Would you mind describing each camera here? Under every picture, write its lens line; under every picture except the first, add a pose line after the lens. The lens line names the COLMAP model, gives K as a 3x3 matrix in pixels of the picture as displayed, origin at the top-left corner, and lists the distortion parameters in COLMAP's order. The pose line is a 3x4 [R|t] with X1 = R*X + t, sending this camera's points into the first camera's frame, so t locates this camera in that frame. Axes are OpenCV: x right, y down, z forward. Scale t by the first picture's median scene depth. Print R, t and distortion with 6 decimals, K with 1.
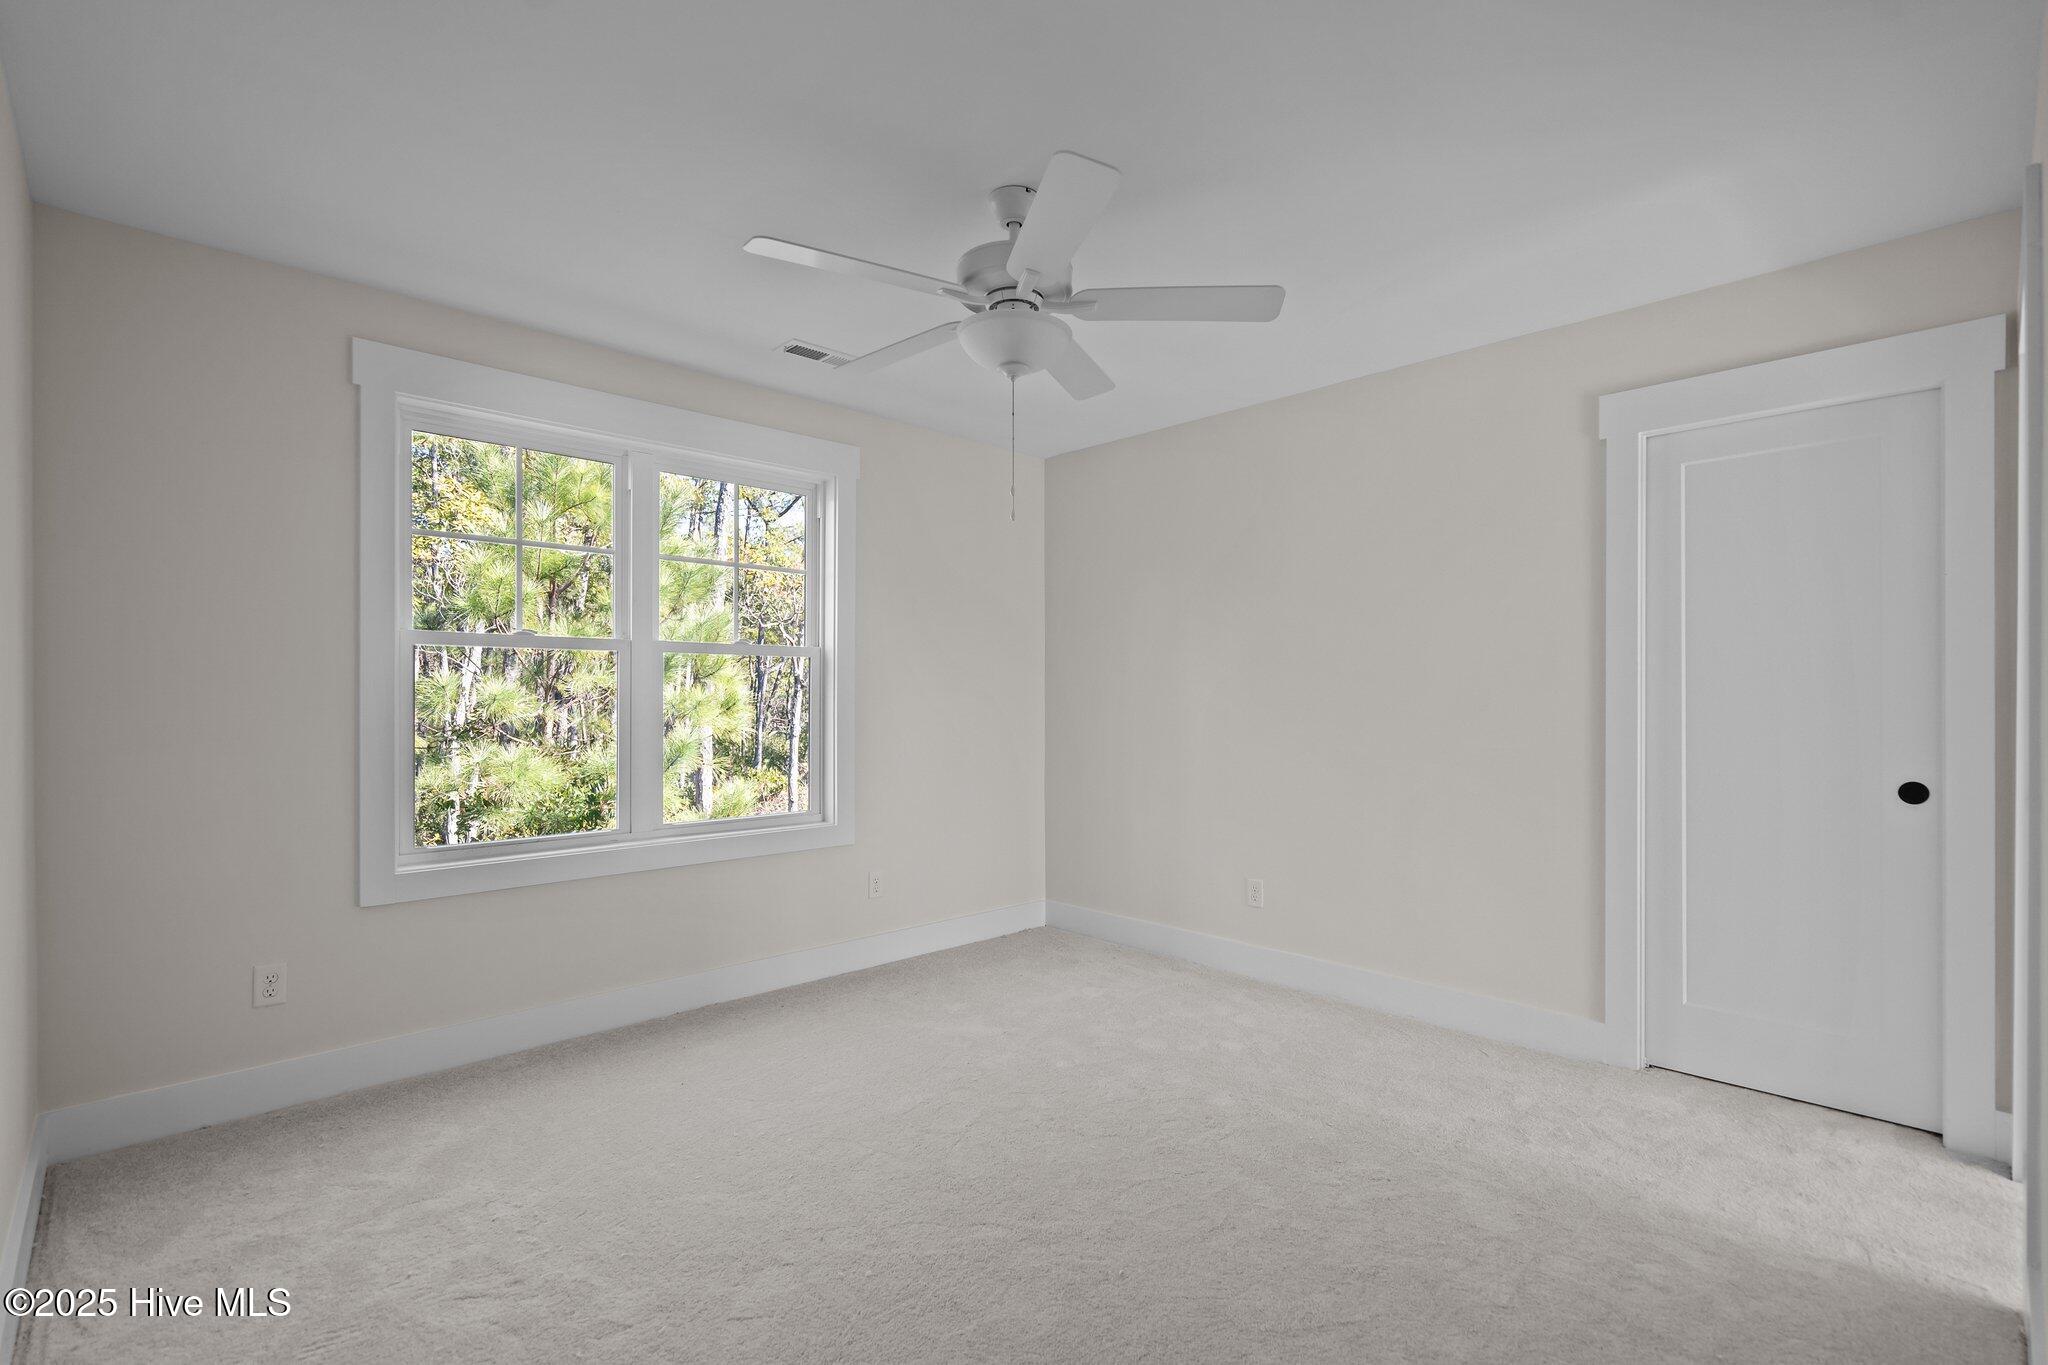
lens RADIAL K [[938.8, 0, 1019.7], [0, 938.8, 692.9], [0, 0, 1]] dist [-0.005352, -0.000276]
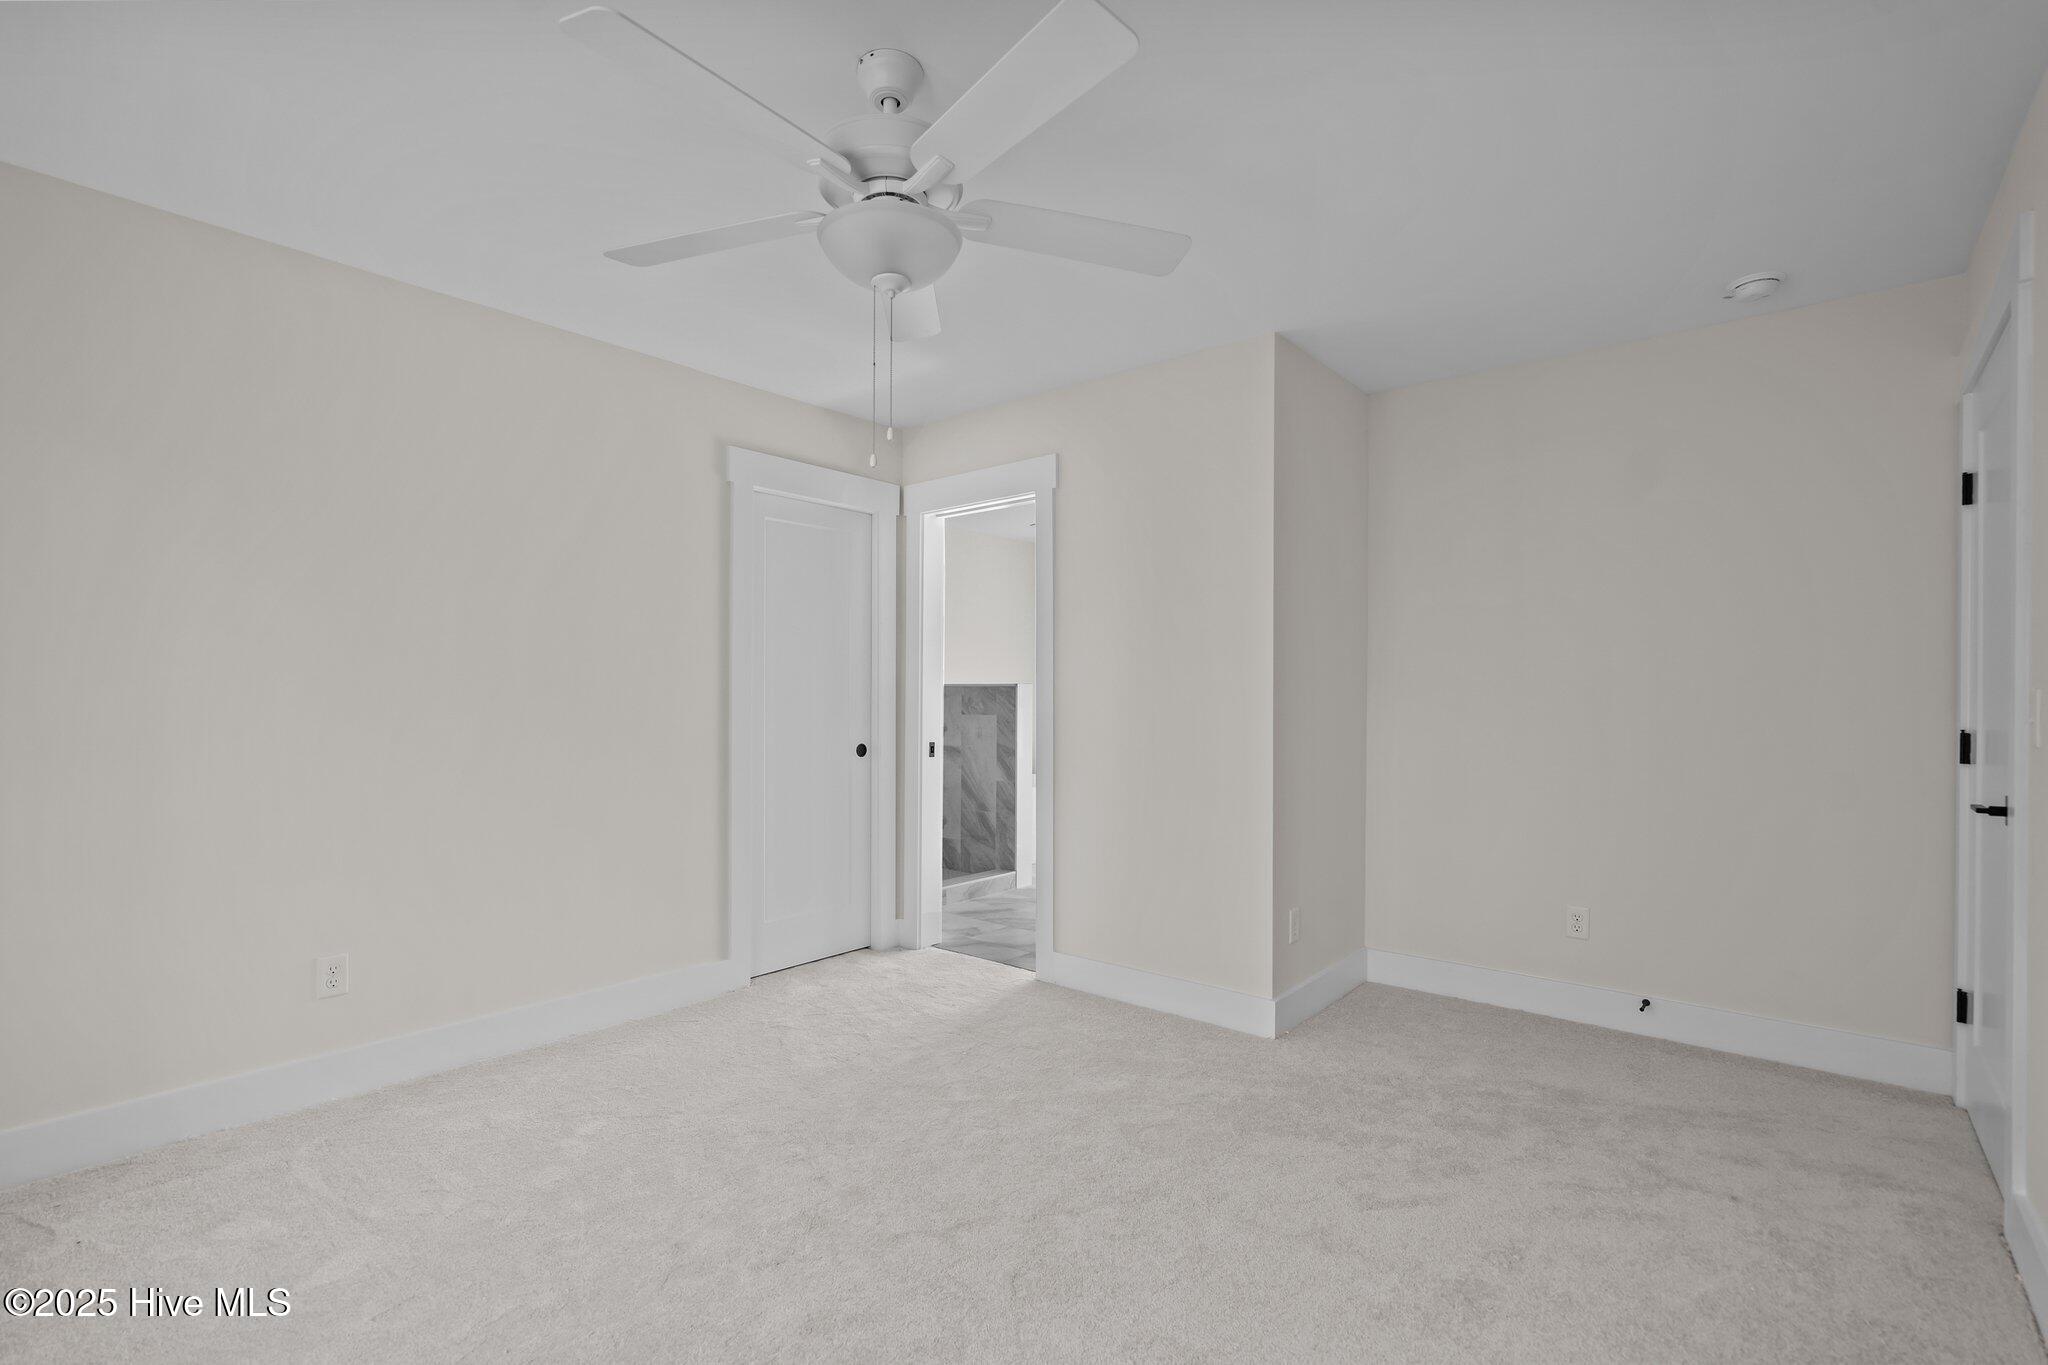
lens RADIAL K [[938.8, 0, 1019.7], [0, 938.8, 692.9], [0, 0, 1]] dist [-0.005352, -0.000276]
pose [[-0.089685, -0.003223, 0.995965, -0.699458], [-0.005852, 0.999979, 0.002709, -0.000858], [-0.995953, -0.005586, -0.089702, 0.810781]]
